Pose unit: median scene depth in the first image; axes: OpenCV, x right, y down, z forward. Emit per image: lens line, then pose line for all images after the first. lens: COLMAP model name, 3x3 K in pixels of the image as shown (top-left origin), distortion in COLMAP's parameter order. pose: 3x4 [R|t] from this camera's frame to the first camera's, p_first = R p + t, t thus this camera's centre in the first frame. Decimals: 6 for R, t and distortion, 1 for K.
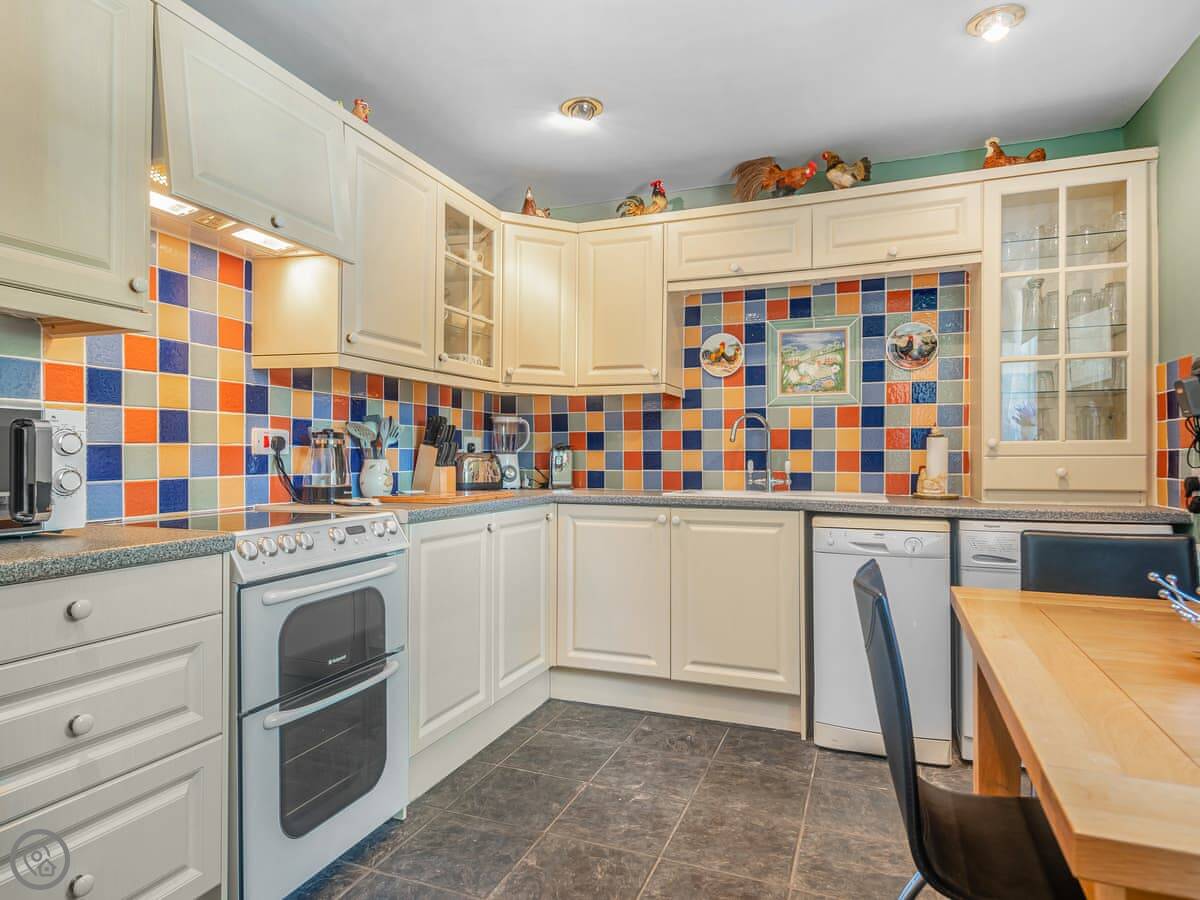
lens RADIAL K [[685.6, 0, 598.1], [0, 685.6, 452.3], [0, 0, 1]] dist [0.002234, -0.014775]
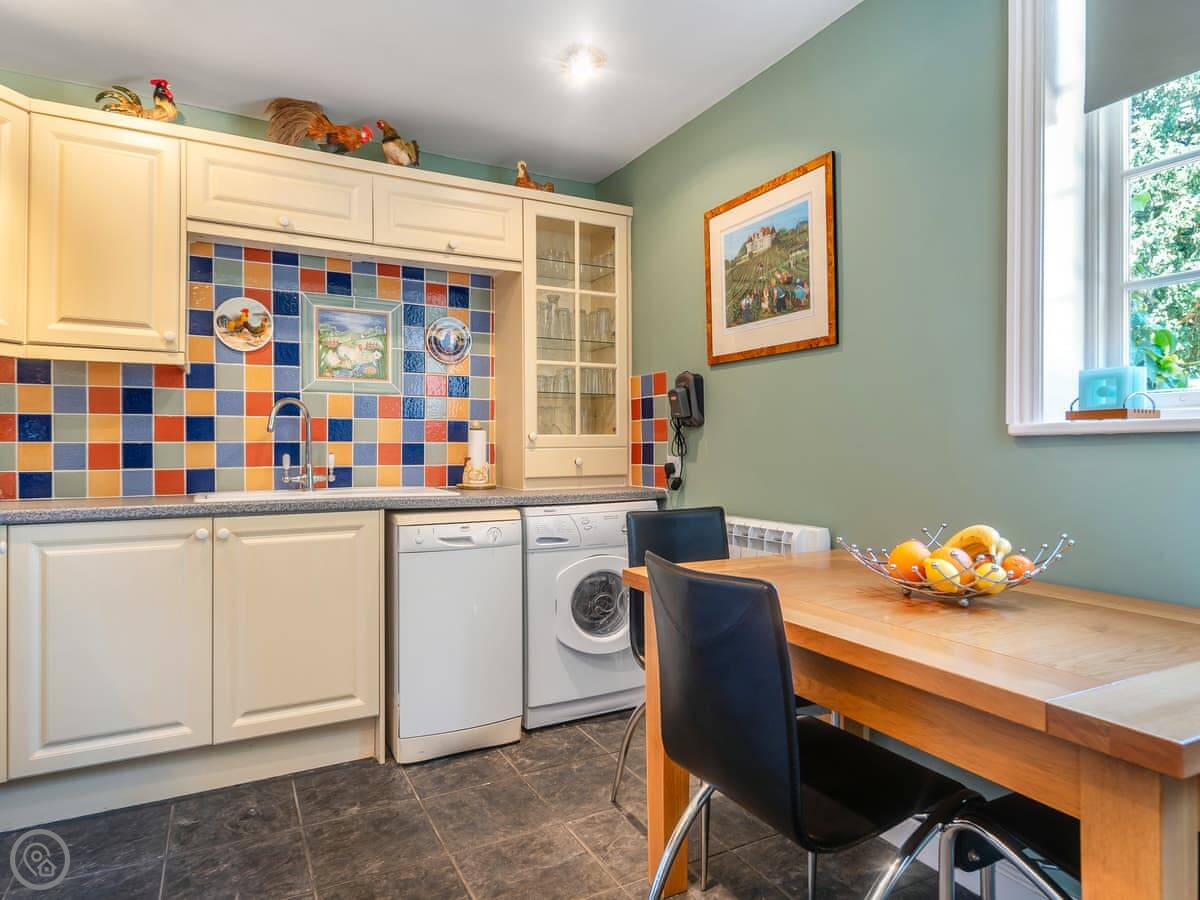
lens RADIAL K [[685.6, 0, 599.5], [0, 685.6, 442.3], [0, 0, 1]] dist [0.002234, -0.014775]
pose [[0.654686, 0.003007, 0.755895, -0.172472], [-0.000090, 0.999992, -0.003900, 0.000478], [-0.755901, 0.002485, 0.654681, 0.169951]]
